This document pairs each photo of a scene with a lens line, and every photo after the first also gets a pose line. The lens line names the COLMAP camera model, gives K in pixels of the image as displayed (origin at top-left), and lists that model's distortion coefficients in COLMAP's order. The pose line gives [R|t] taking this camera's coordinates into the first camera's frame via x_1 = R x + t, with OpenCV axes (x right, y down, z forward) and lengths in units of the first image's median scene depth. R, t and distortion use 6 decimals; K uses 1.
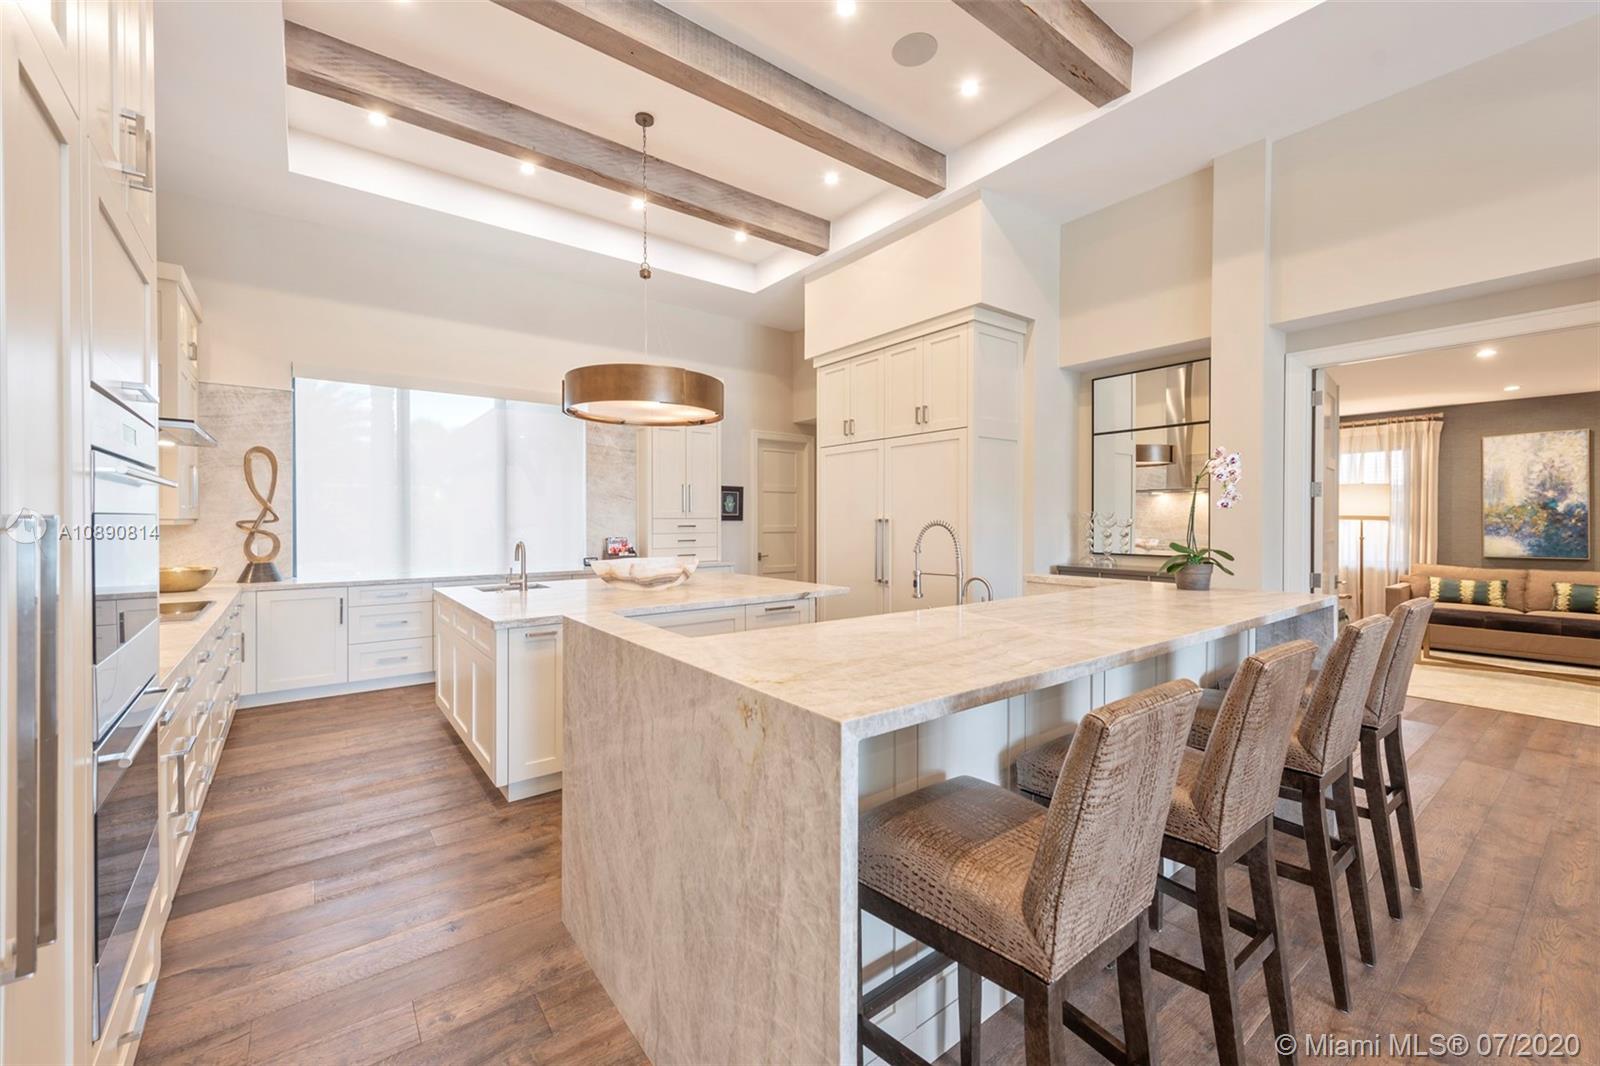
lens RADIAL K [[629.1, 0, 800.9], [0, 629.1, 524.7], [0, 0, 1]] dist [0.007995, -0.000166]
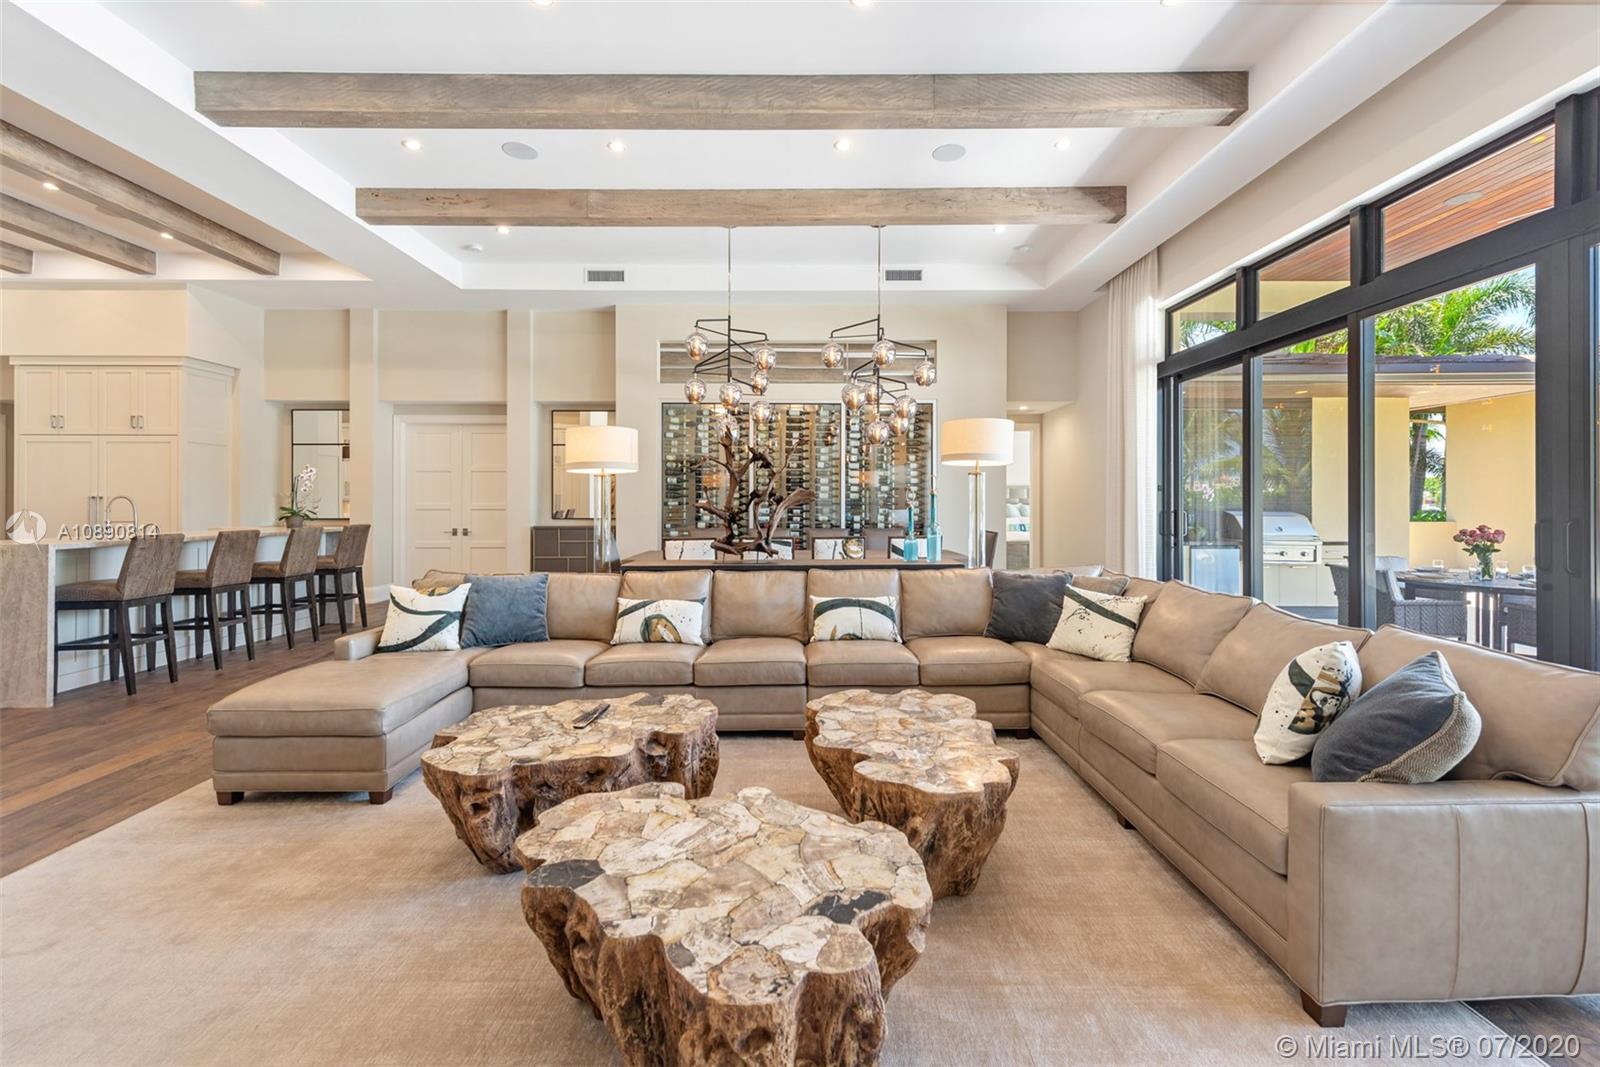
lens RADIAL K [[637.5, 0, 792.9], [0, 637.5, 501.7], [0, 0, 1]] dist [0.009104, -0.001190]
pose [[0.602971, 0.001457, 0.797762, -0.067530], [0.005590, 0.999966, -0.006052, 0.018839], [-0.797743, 0.008108, 0.602943, -1.017117]]
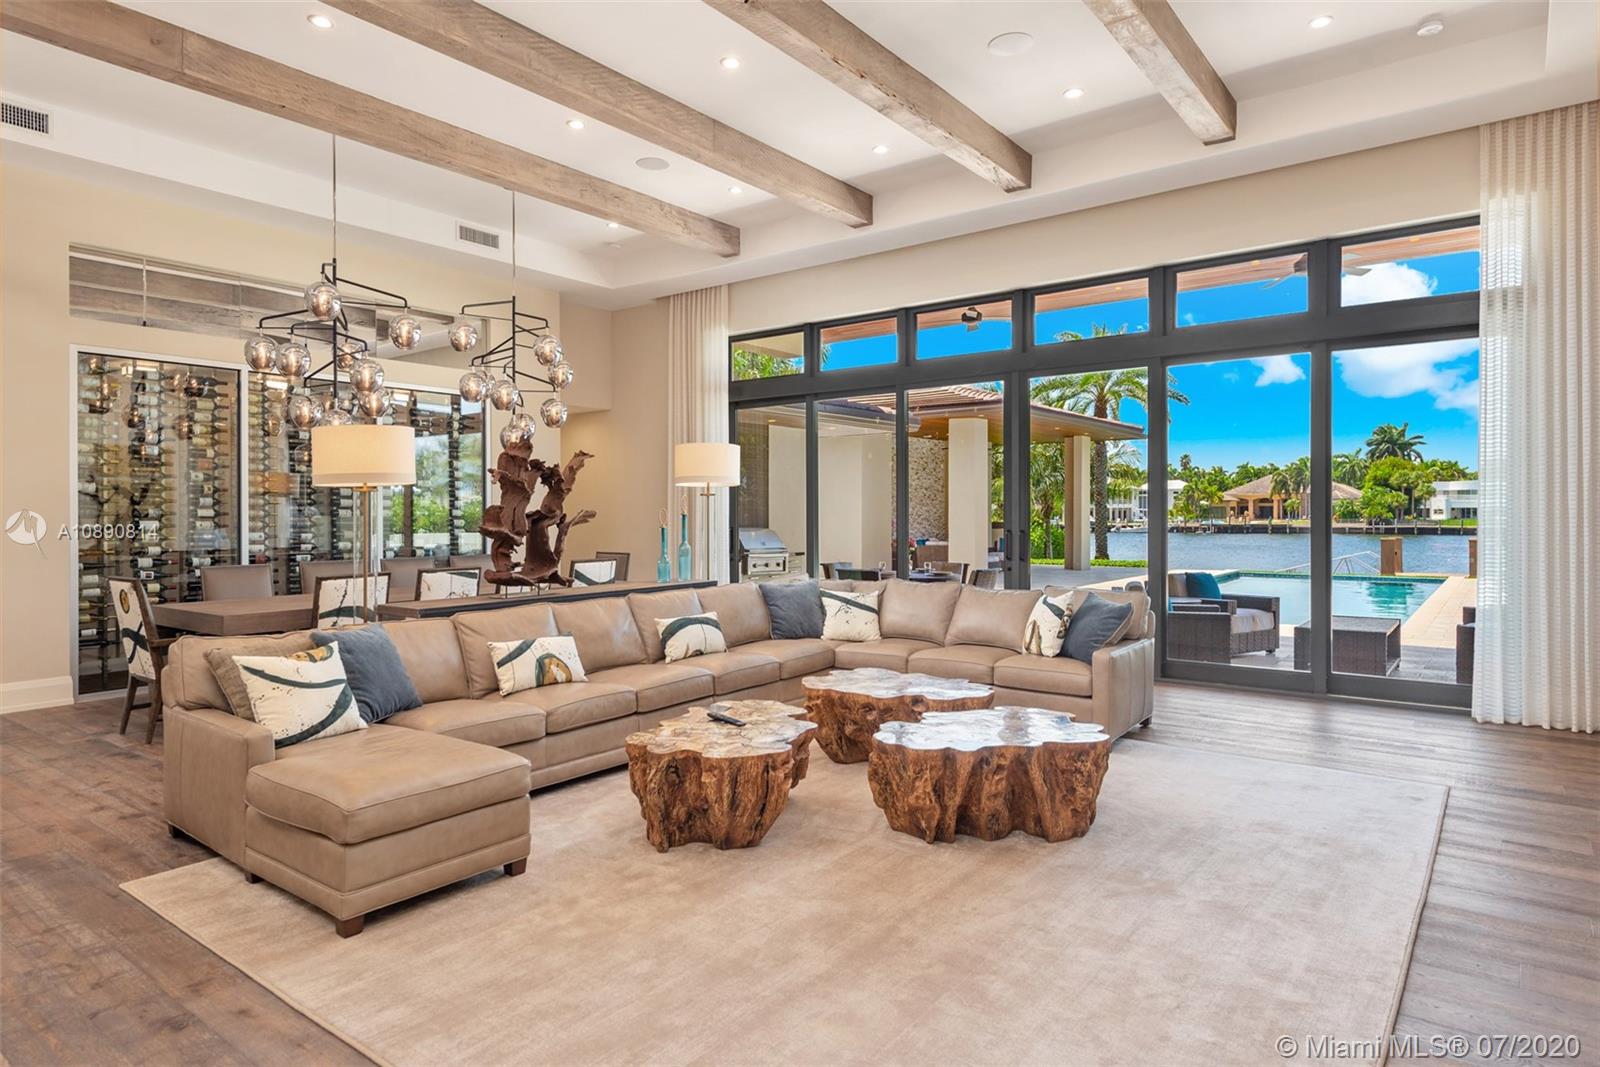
lens RADIAL K [[935.6, 0, 800.0], [0, 935.6, 533.5], [0, 0, 1]] dist [-0.001608, -0.001302]
pose [[-0.272689, -0.018042, 0.961933, -0.565785], [0.010947, 0.999701, 0.021853, 0.002871], [-0.962040, 0.016489, -0.272410, -0.430035]]
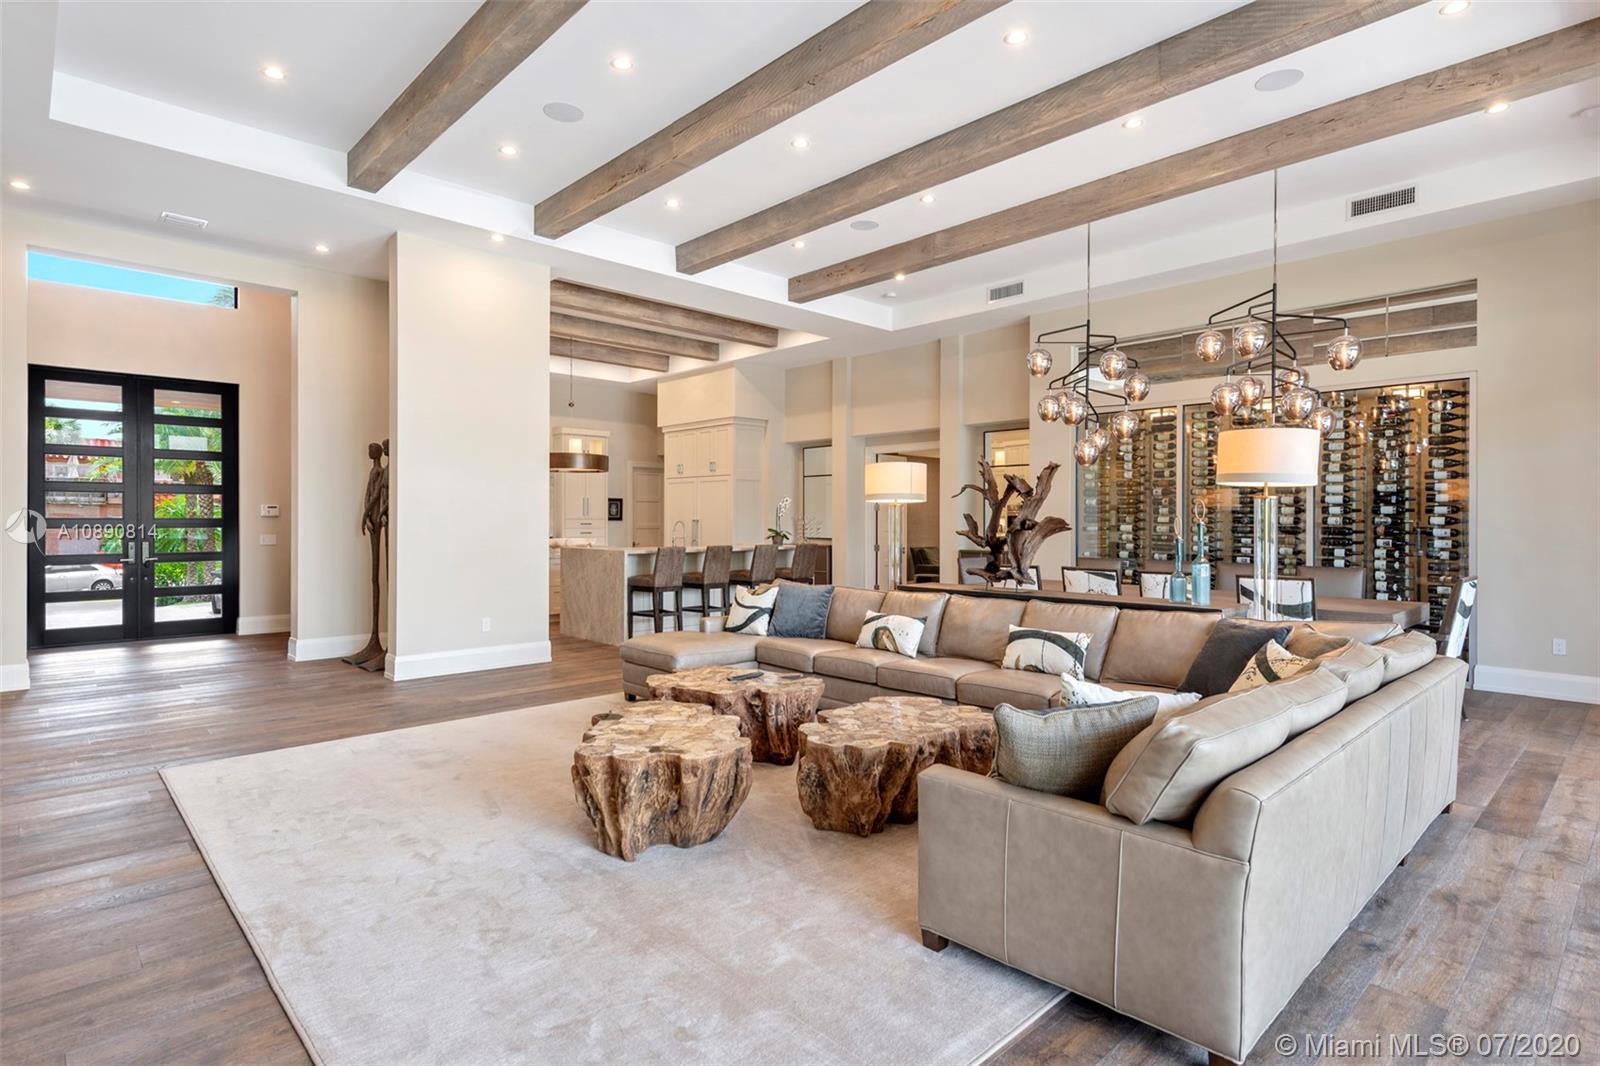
lens RADIAL K [[813.3, 0, 798.7], [0, 813.3, 522.9], [0, 0, 1]] dist [-0.003443, -0.000827]
pose [[0.994892, 0.004551, 0.100840, 0.204331], [-0.004115, 0.999981, -0.004530, 0.010085], [-0.100859, 0.004092, 0.994892, -1.528309]]
